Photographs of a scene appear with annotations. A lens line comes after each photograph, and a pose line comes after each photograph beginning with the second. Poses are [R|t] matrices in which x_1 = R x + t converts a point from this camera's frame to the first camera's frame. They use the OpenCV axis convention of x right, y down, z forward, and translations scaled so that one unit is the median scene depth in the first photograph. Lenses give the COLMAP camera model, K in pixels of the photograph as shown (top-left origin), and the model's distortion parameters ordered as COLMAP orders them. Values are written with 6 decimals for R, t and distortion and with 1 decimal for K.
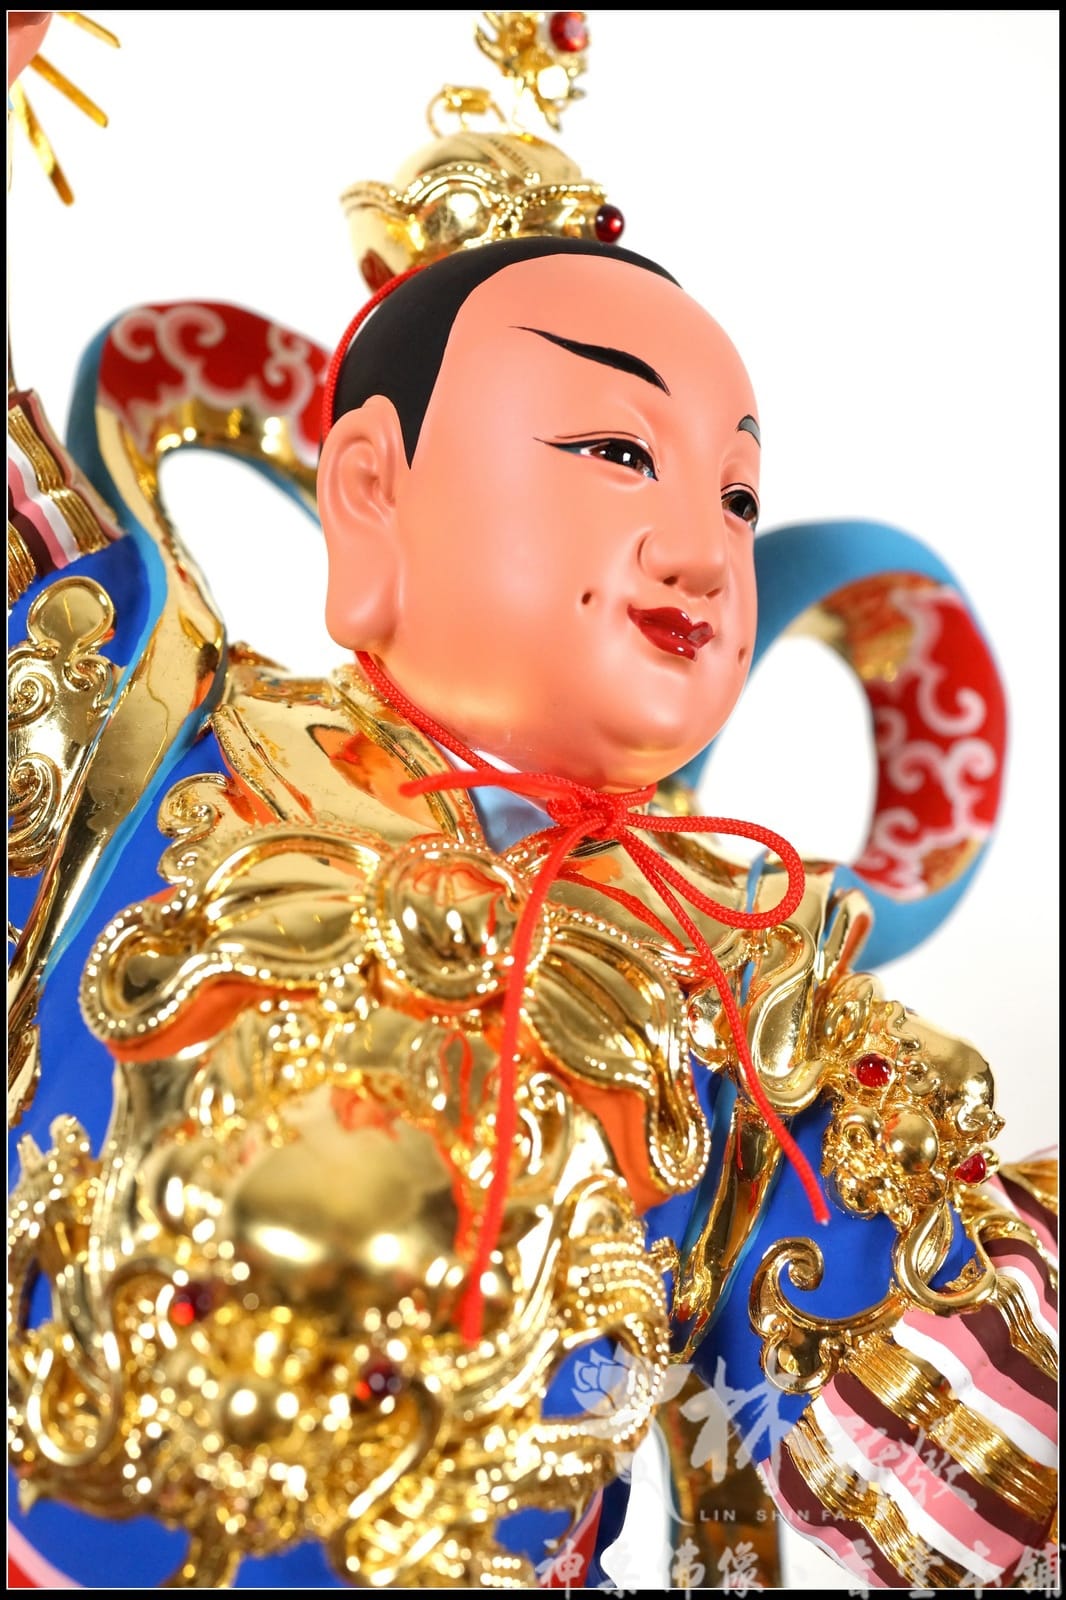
lens RADIAL K [[1615.8, 0, 535.6], [0, 1615.8, 801.1], [0, 0, 1]] dist [-0.089429, 0.000000]
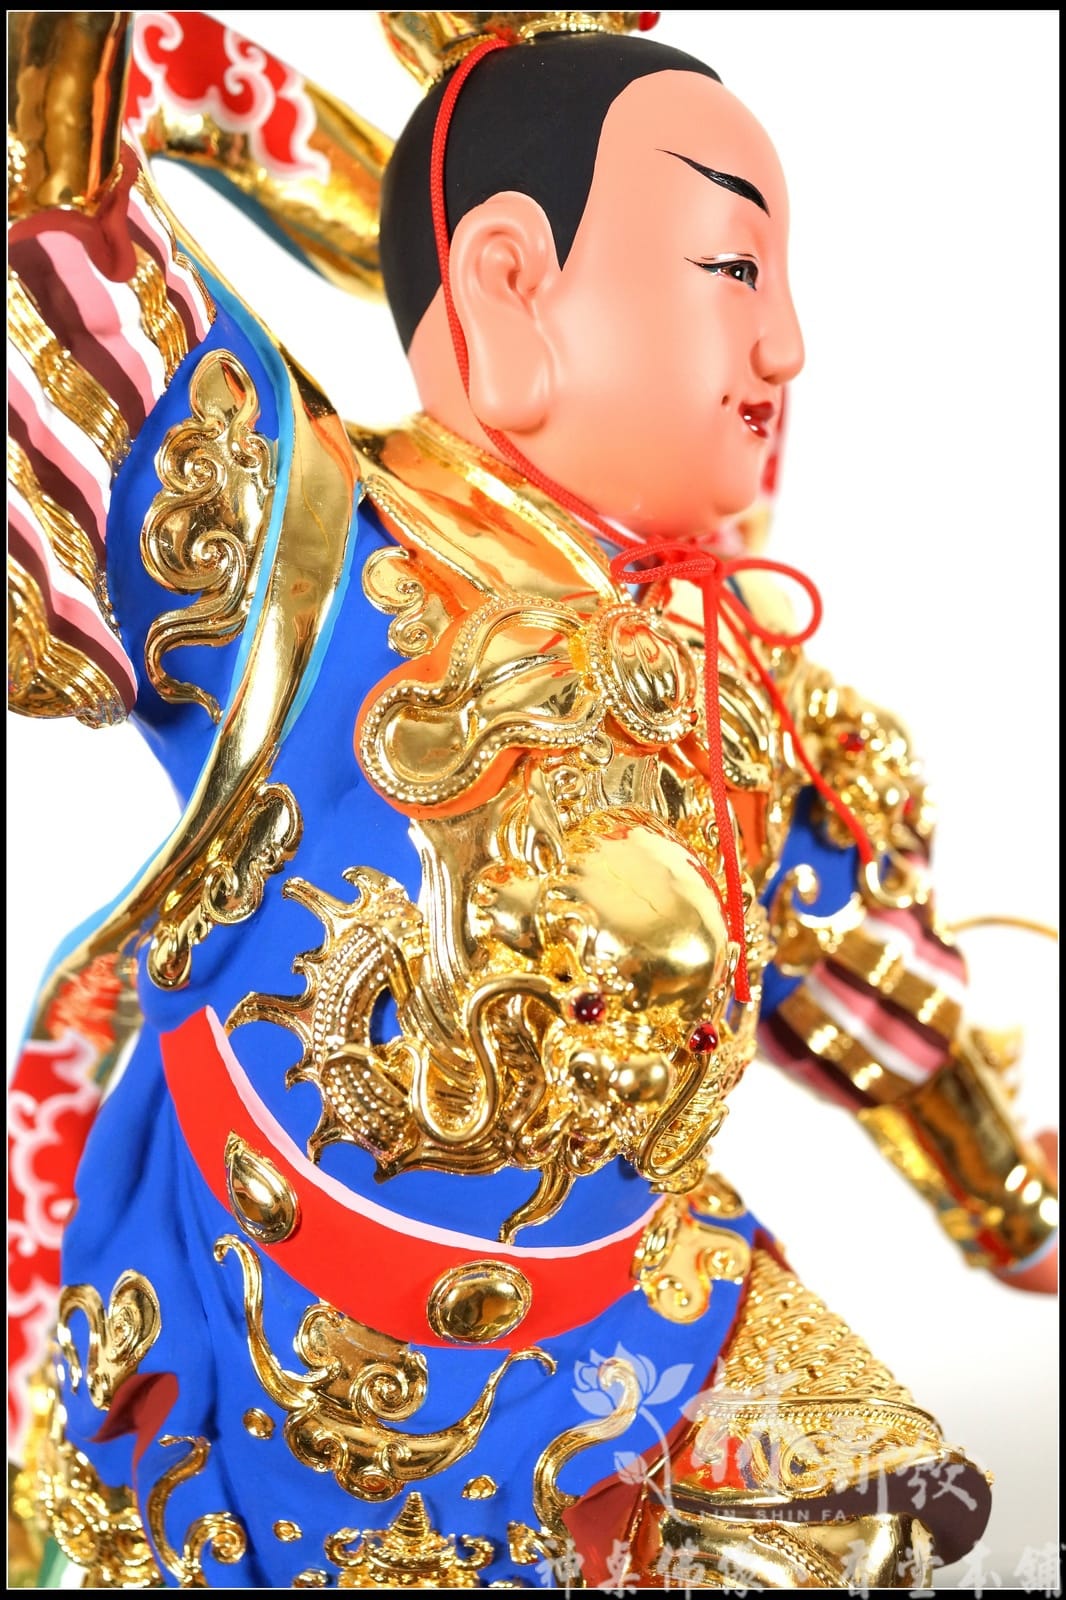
lens RADIAL K [[1615.8, 0, 533.1], [0, 1615.8, 794.0], [0, 0, 1]] dist [-0.089429, 0.000000]
pose [[0.896085, -0.116338, 0.428366, -0.616486], [-0.018892, 0.954173, 0.298660, -0.191217], [-0.443480, -0.275718, 0.852822, -0.039309]]
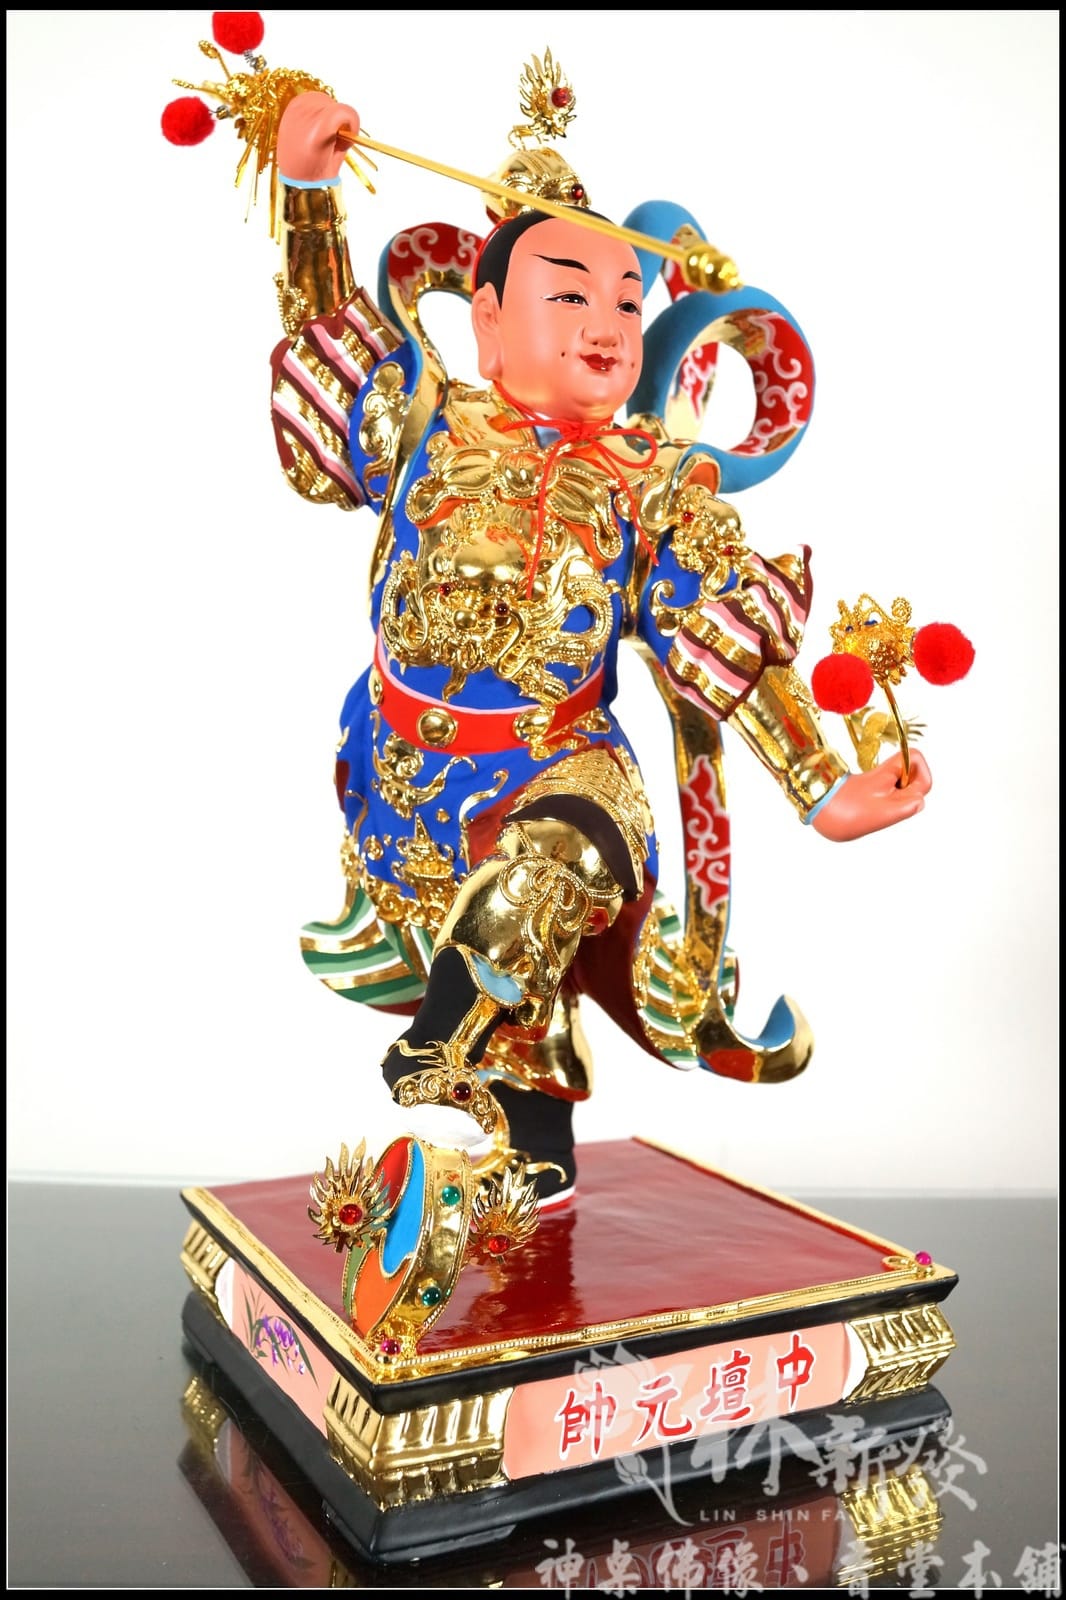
lens RADIAL K [[1615.8, 0, 538.5], [0, 1615.8, 802.6], [0, 0, 1]] dist [-0.089429, 0.000000]
pose [[0.974384, -0.051188, -0.218989, 0.537693], [0.096805, 0.974388, 0.202968, 0.060801], [0.202991, -0.218968, 0.954383, -1.771229]]
